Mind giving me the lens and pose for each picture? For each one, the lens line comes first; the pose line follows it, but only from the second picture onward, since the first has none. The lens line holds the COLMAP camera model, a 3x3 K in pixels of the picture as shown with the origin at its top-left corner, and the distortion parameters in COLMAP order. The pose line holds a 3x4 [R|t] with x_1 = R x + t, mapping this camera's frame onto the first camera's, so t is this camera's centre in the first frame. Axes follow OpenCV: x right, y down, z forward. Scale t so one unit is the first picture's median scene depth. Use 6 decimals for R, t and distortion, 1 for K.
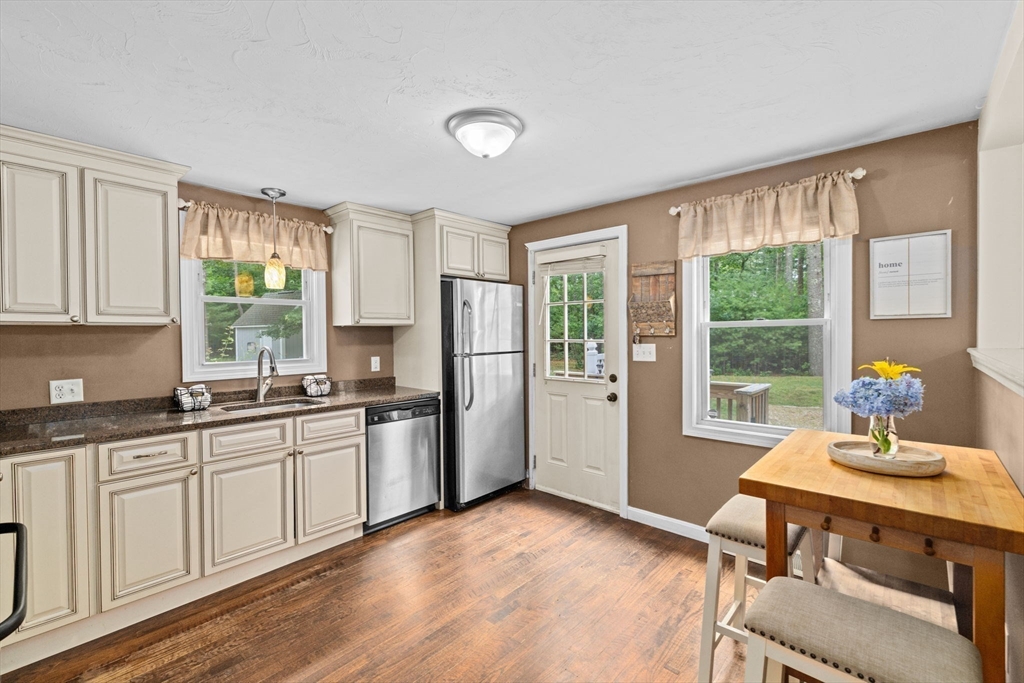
lens RADIAL K [[440.2, 0, 510.7], [0, 440.2, 339.7], [0, 0, 1]] dist [-0.000408, 0.001457]
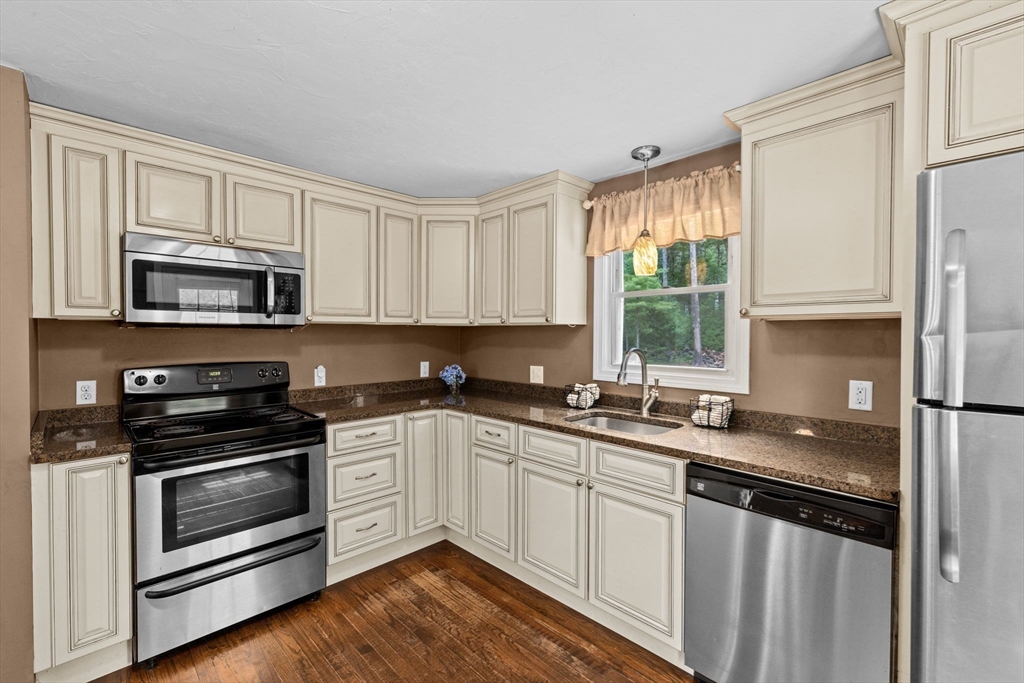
lens RADIAL K [[440.2, 0, 510.3], [0, 440.2, 339.9], [0, 0, 1]] dist [-0.000408, 0.001457]
pose [[-0.057377, 0.023423, -0.998078, 0.274817], [-0.016150, 0.999572, 0.024386, -0.016759], [0.998222, 0.017518, -0.056974, 0.834663]]
